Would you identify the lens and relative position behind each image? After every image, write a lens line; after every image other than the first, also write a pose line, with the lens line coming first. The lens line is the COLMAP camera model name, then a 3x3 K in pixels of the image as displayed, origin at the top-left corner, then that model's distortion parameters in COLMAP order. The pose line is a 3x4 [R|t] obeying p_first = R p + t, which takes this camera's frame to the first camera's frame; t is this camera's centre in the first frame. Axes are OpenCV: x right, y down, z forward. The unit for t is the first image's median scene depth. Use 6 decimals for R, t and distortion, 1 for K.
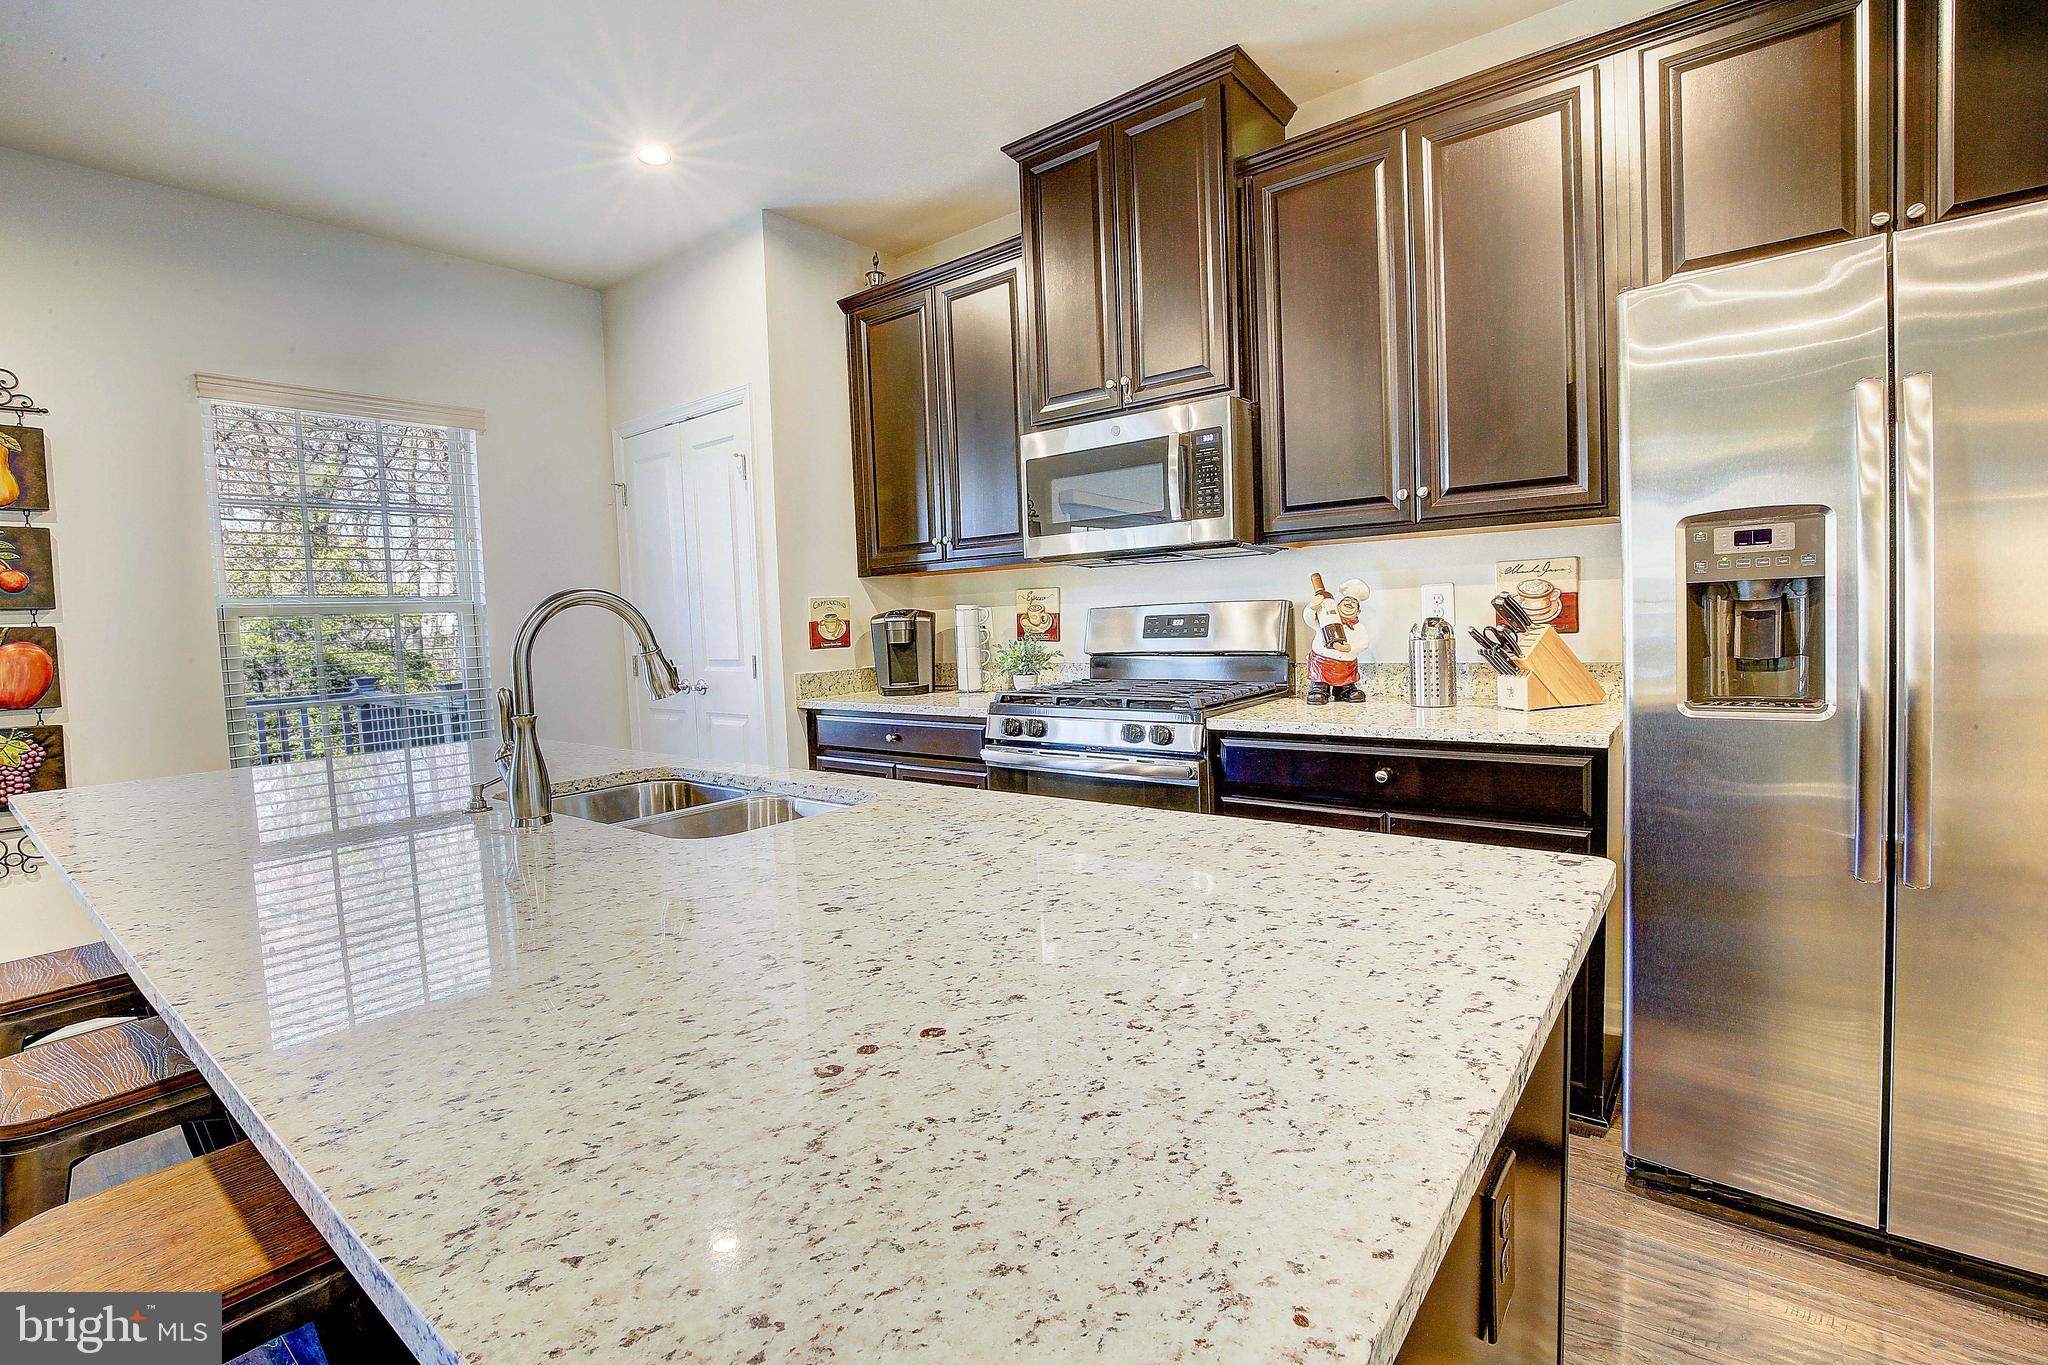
lens RADIAL K [[940.7, 0, 1015.3], [0, 940.7, 672.4], [0, 0, 1]] dist [-0.034830, 0.005720]
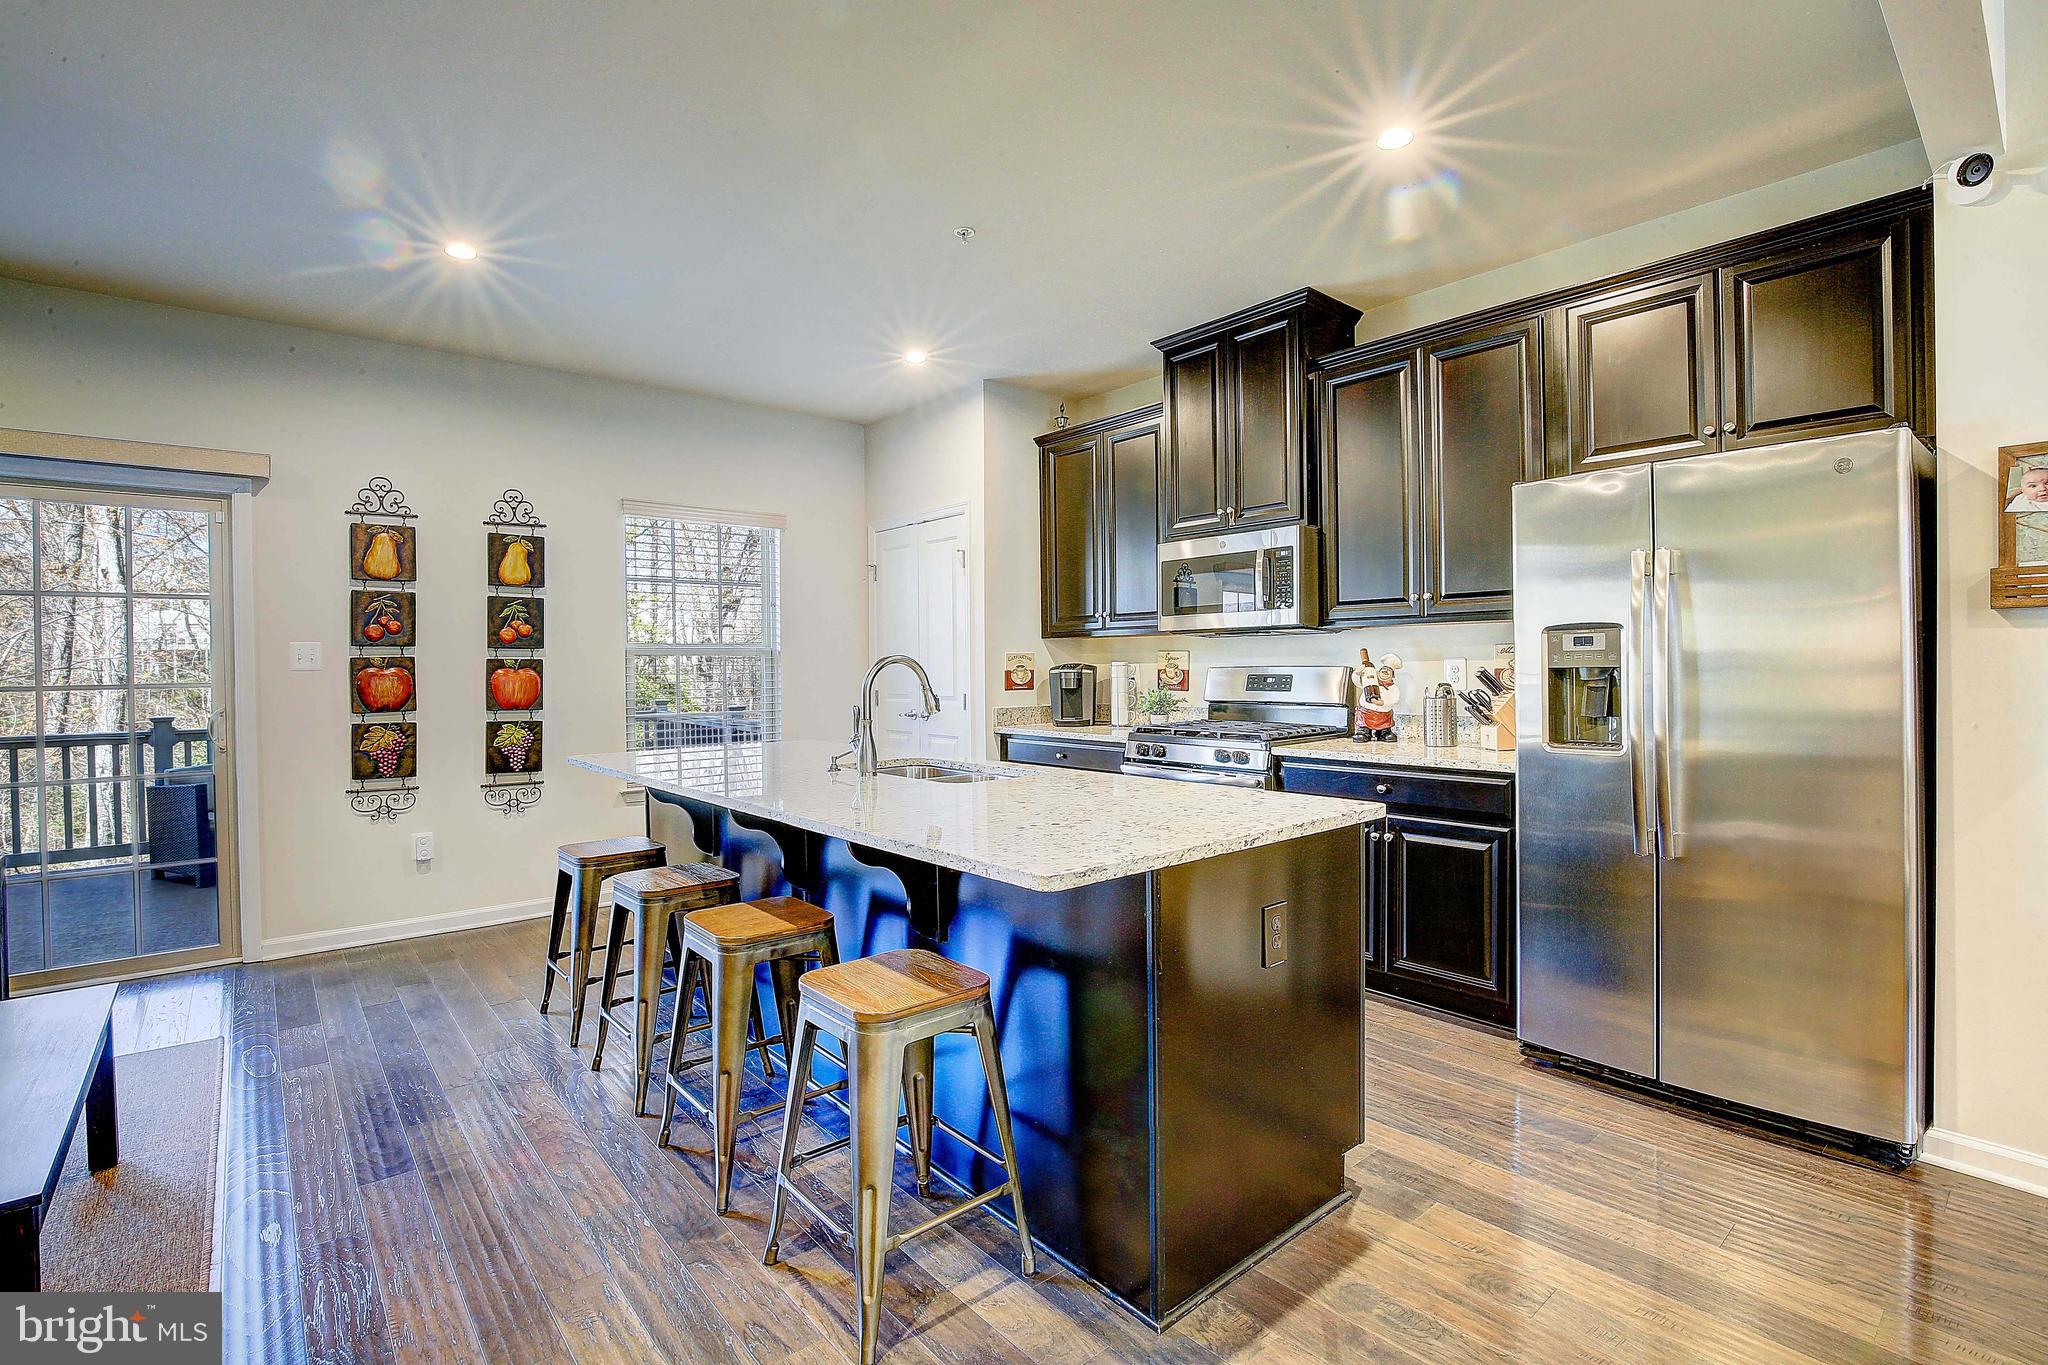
lens RADIAL K [[940.7, 0, 1015.3], [0, 940.7, 672.4], [0, 0, 1]] dist [-0.034830, 0.005720]
pose [[0.980798, 0.030762, -0.192584, 0.076716], [-0.039869, 0.998254, -0.043592, 0.010555], [0.190907, 0.050433, 0.980312, -0.436878]]
